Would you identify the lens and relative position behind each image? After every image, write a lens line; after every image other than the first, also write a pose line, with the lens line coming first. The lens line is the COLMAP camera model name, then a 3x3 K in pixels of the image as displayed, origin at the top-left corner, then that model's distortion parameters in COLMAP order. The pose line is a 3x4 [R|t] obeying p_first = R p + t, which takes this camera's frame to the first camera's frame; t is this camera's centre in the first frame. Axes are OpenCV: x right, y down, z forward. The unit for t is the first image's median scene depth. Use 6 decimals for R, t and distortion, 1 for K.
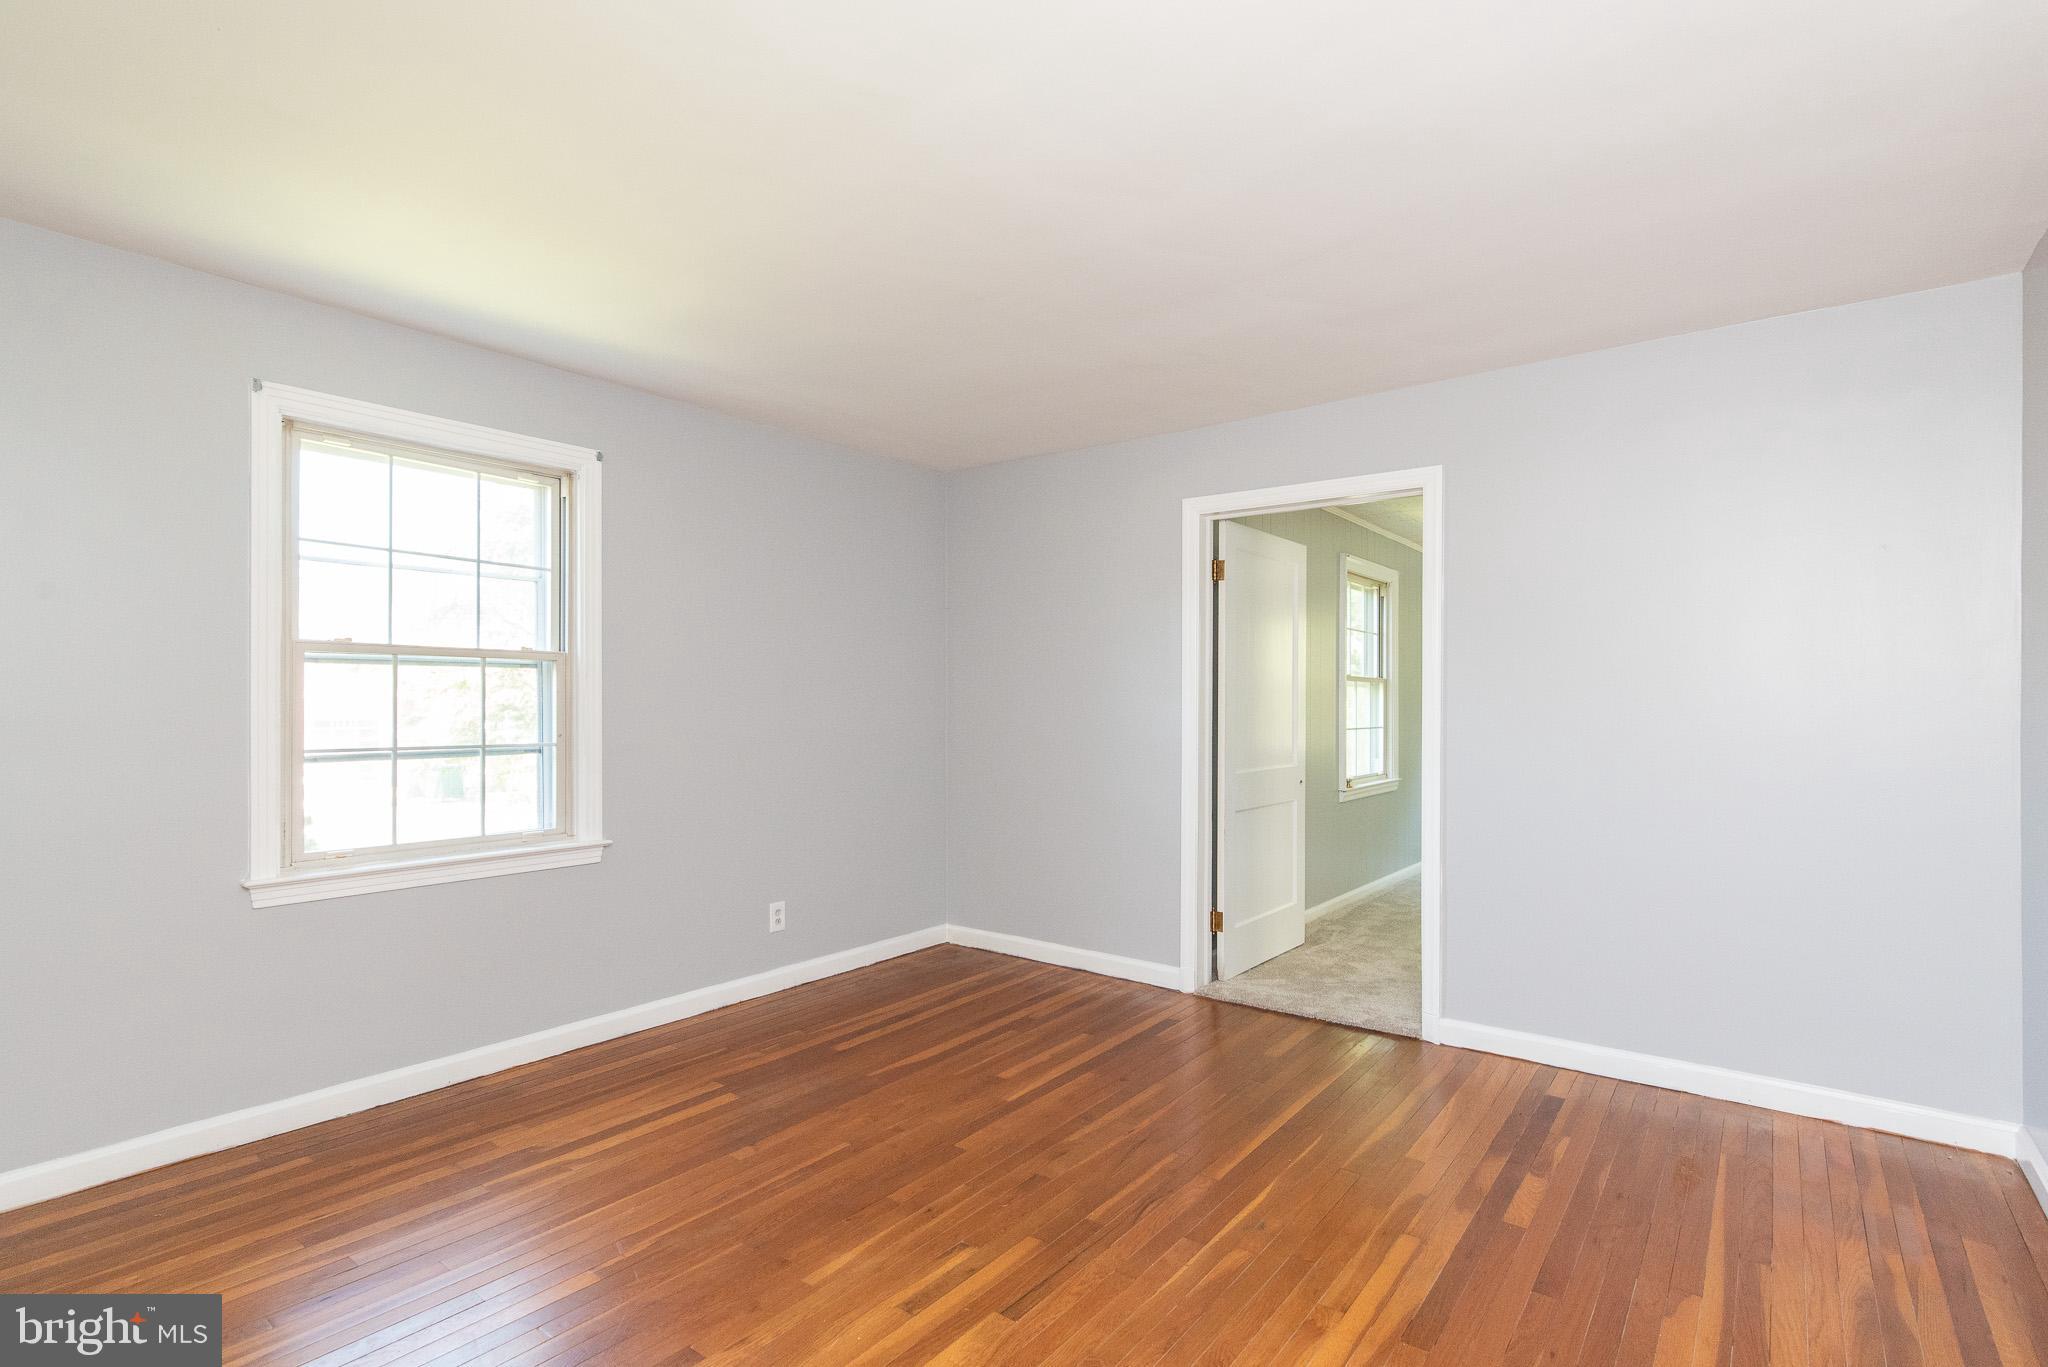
lens RADIAL K [[984.9, 0, 1030.3], [0, 984.9, 700.1], [0, 0, 1]] dist [0.015301, -0.001296]
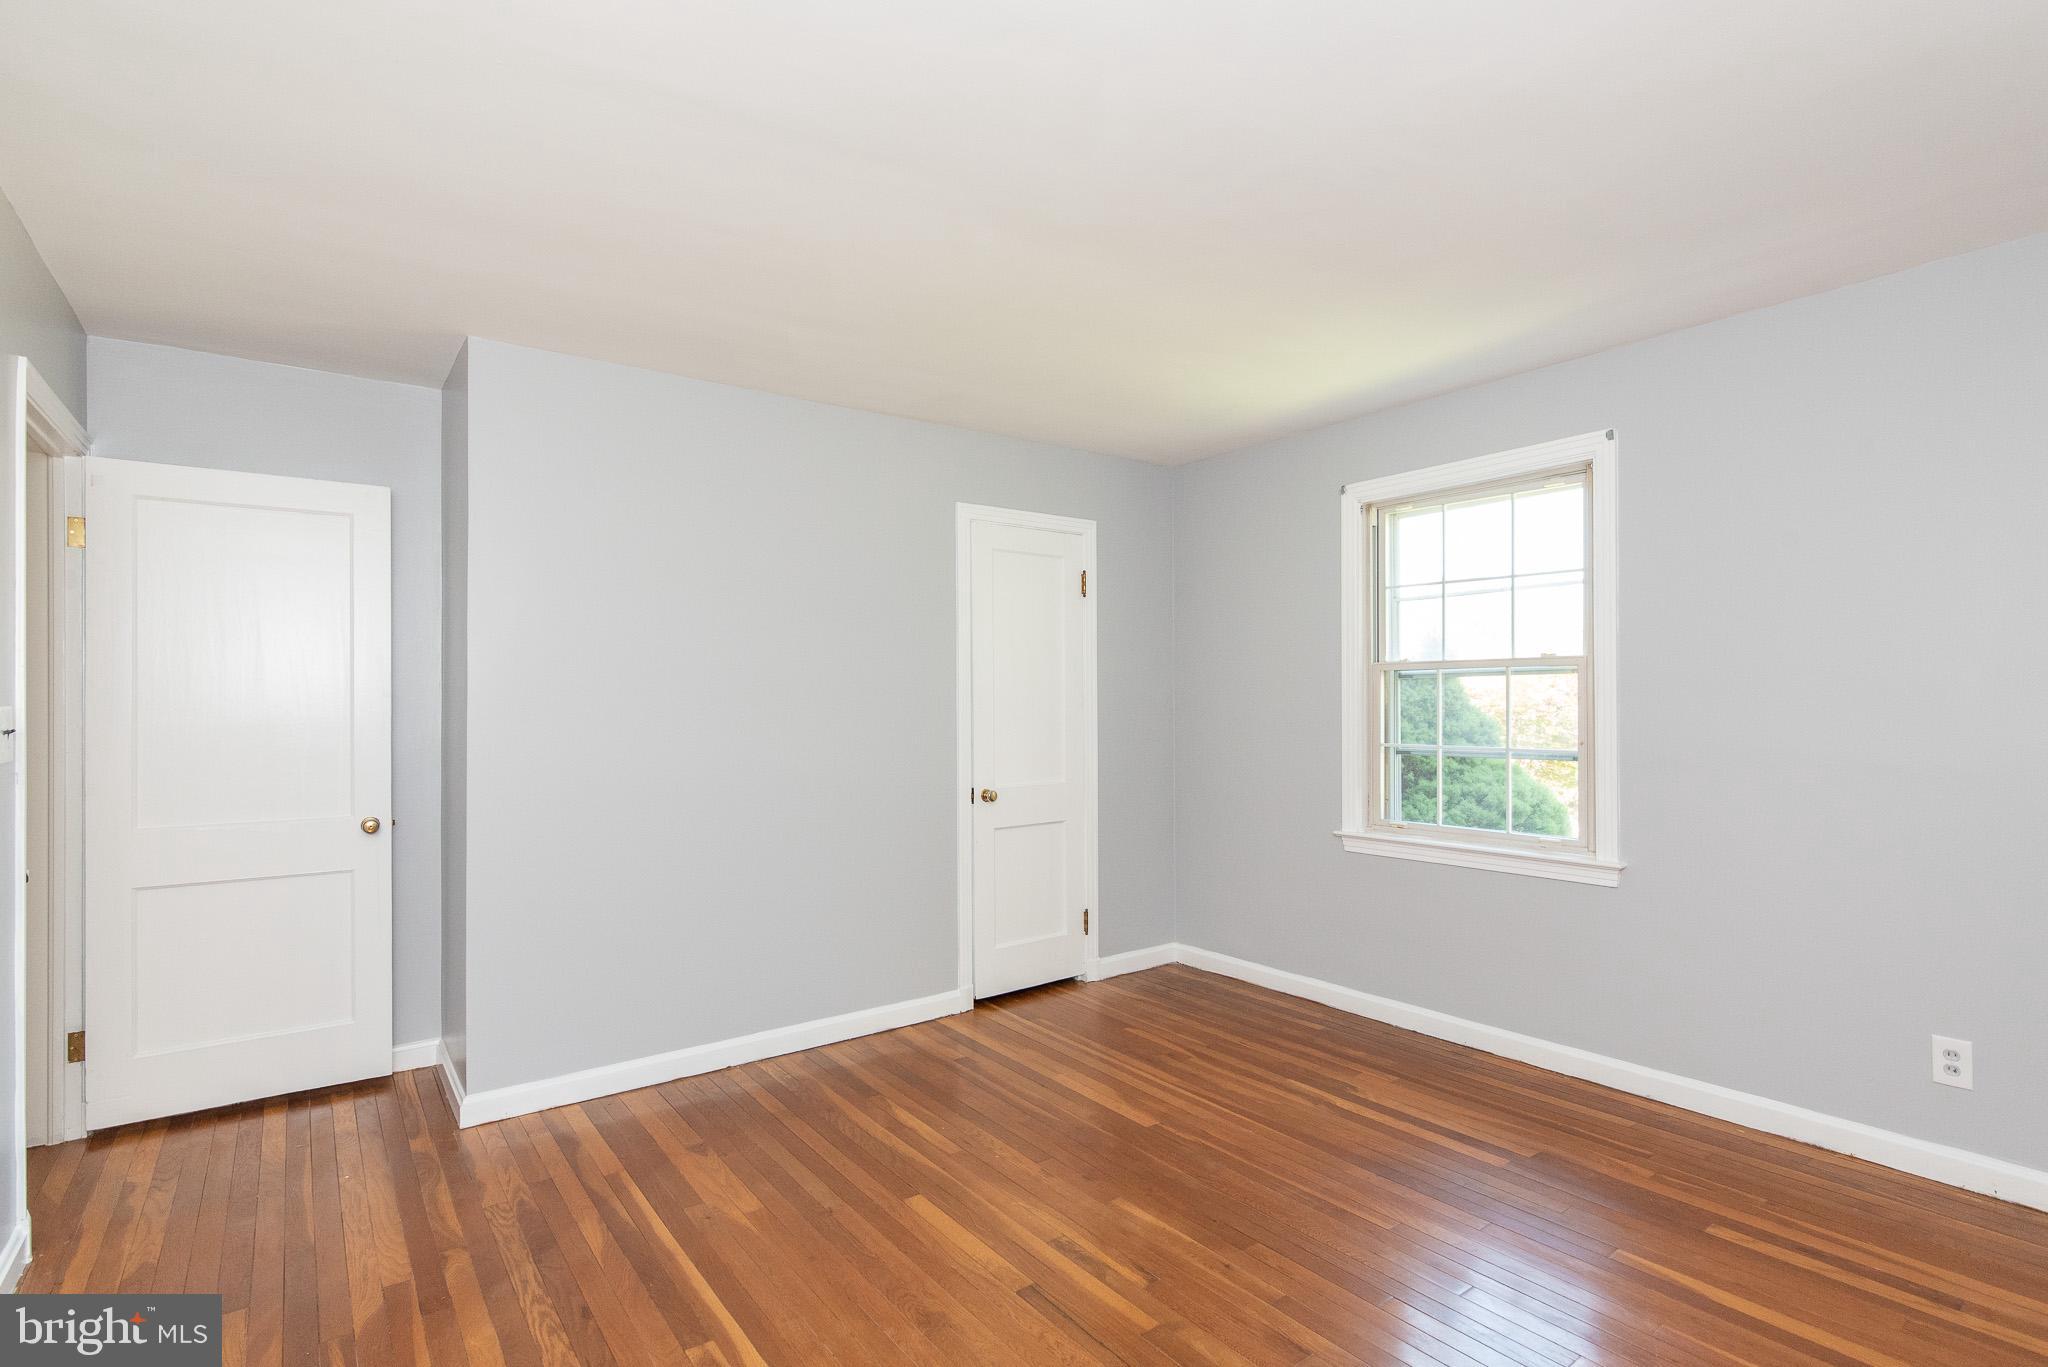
lens RADIAL K [[984.9, 0, 1036.5], [0, 984.9, 701.5], [0, 0, 1]] dist [0.015301, -0.001296]
pose [[-0.263398, -0.005984, -0.964669, 0.604265], [0.009243, 0.999919, -0.008726, -0.000974], [0.964643, -0.011215, -0.263322, 0.781179]]
